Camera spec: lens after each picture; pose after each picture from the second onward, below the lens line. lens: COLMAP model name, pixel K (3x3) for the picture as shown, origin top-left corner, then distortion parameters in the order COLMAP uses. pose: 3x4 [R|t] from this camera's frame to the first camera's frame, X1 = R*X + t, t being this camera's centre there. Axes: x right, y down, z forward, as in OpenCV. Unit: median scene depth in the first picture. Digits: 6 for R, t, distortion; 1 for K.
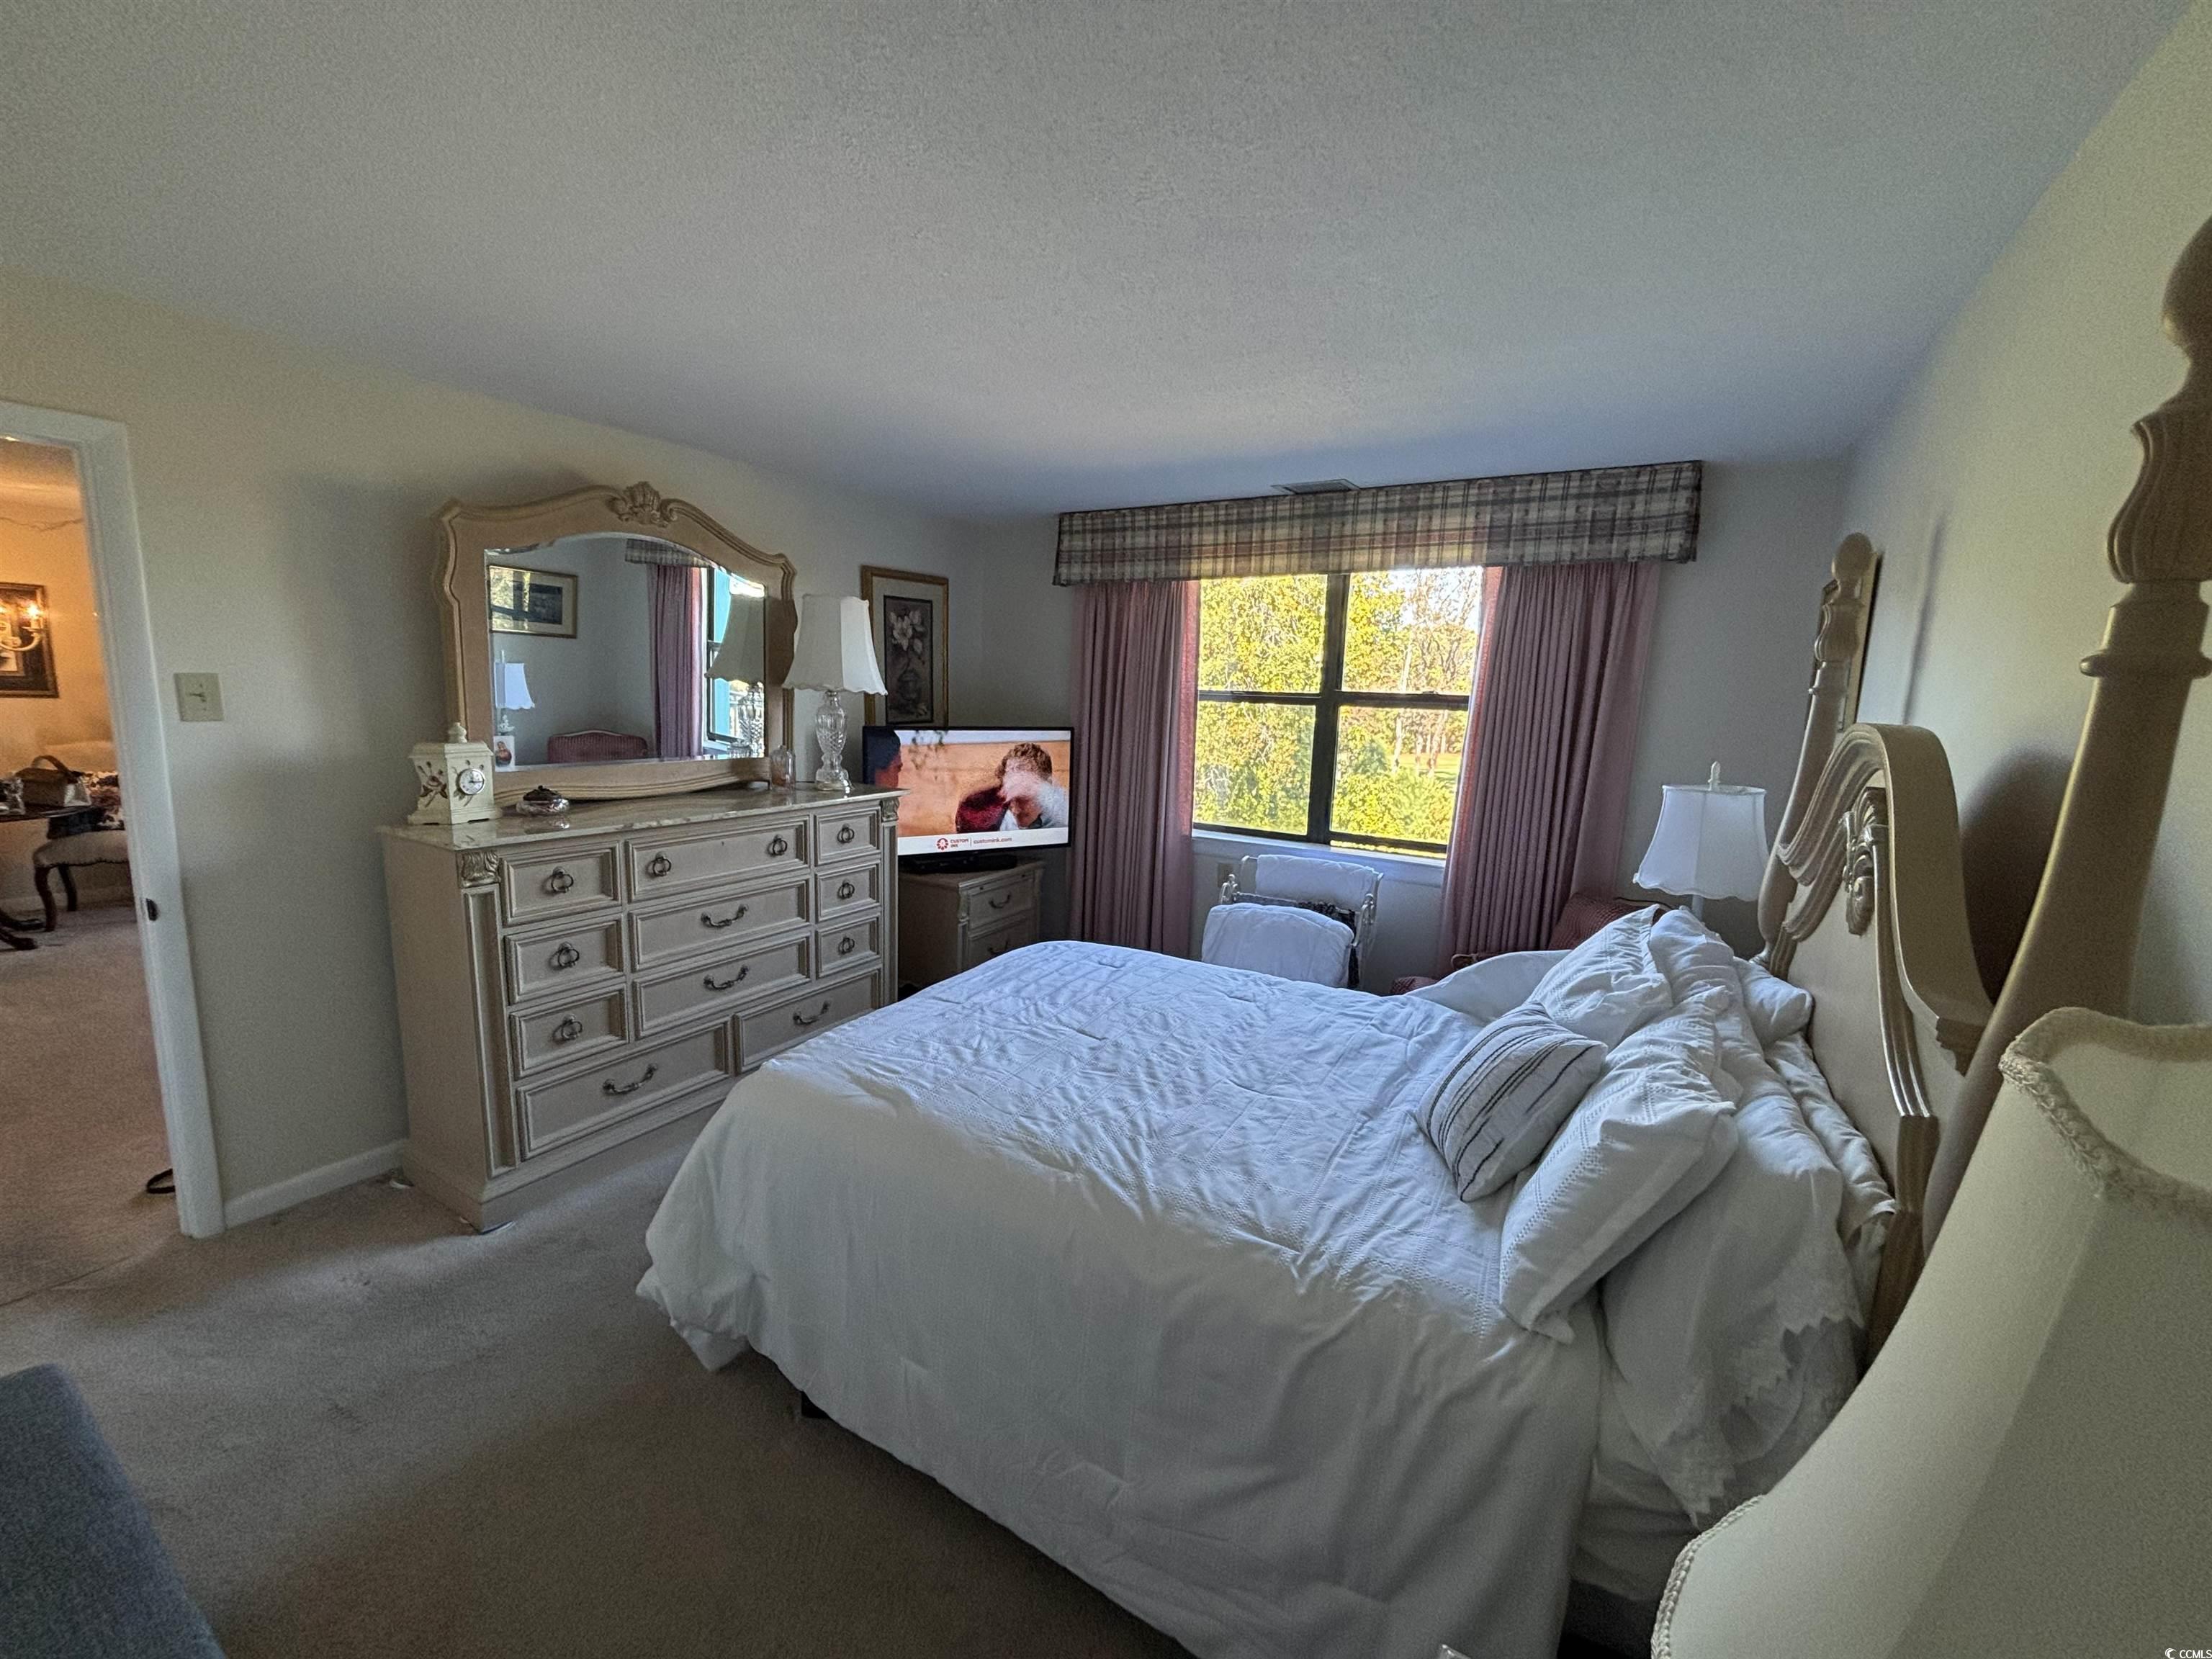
lens RADIAL K [[893.4, 0, 1106.0], [0, 893.4, 829.5], [0, 0, 1]] dist [-0.000362, -0.000070]
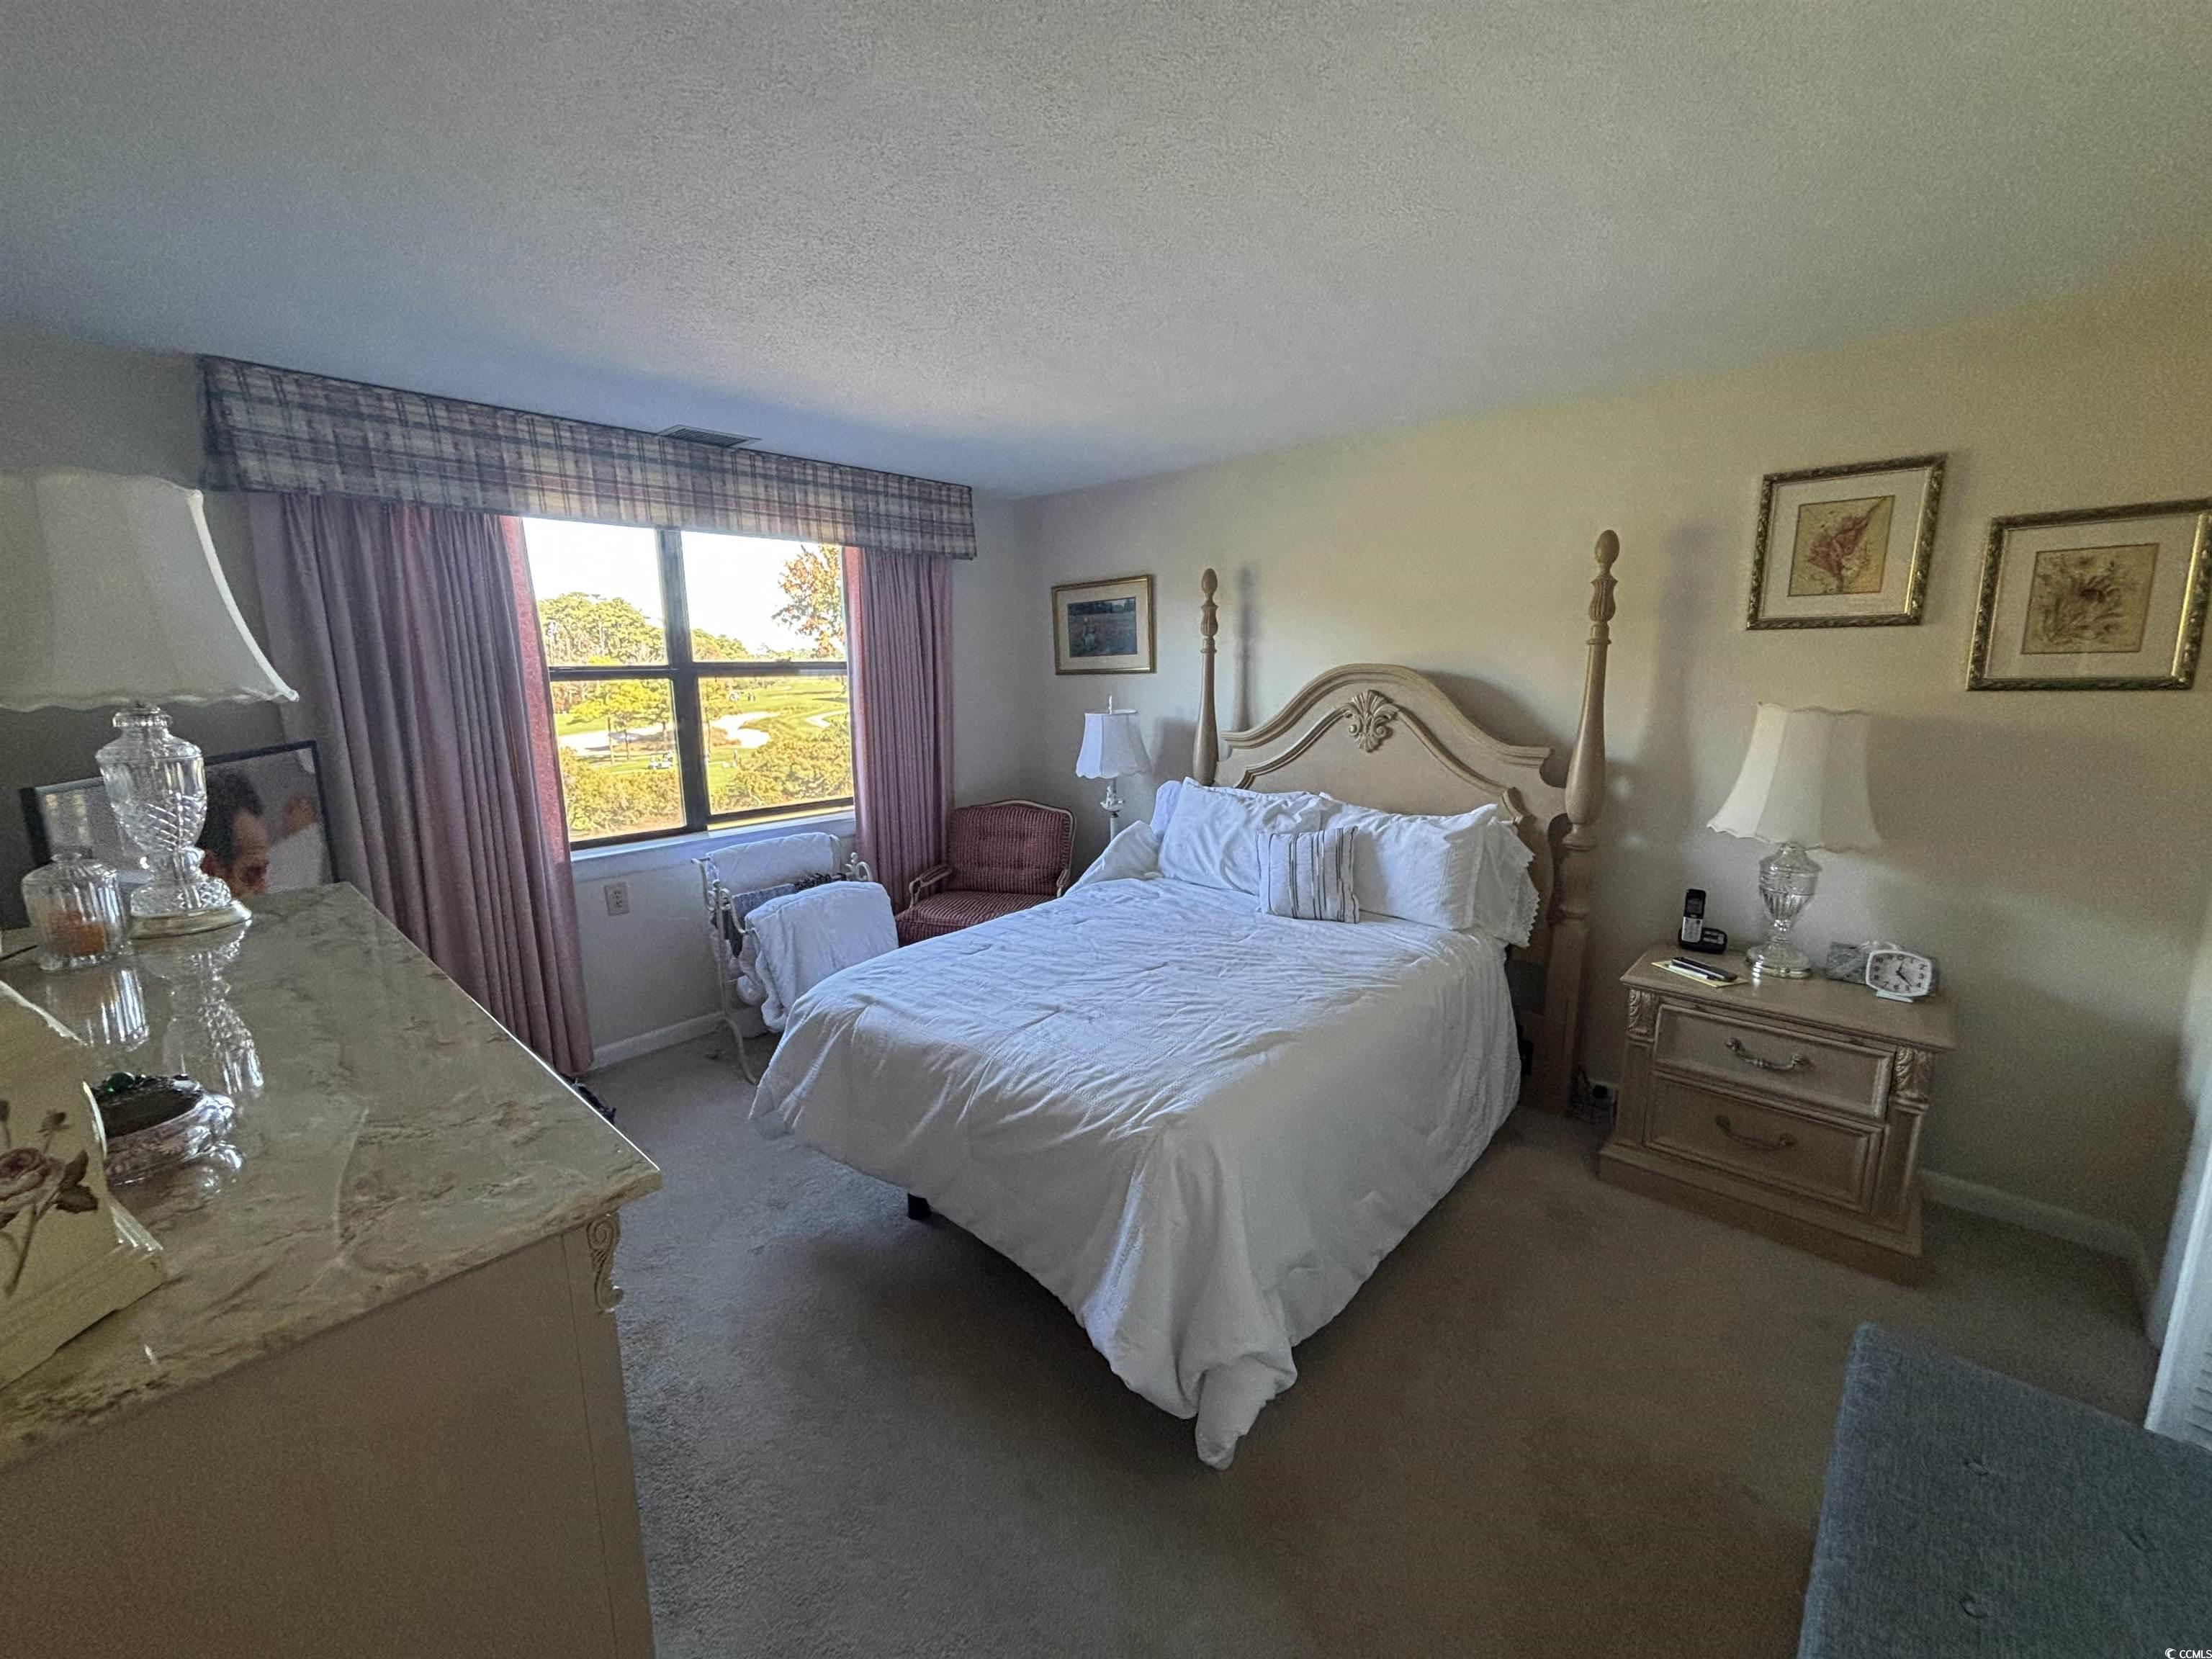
lens RADIAL K [[892.4, 0, 1106.0], [0, 892.4, 829.5], [0, 0, 1]] dist [0.023079, -0.000191]
pose [[0.193506, -0.223724, 0.955250, -0.674319], [0.173643, 0.966092, 0.191088, -0.107951], [-0.965610, 0.128896, 0.225792, 0.477432]]
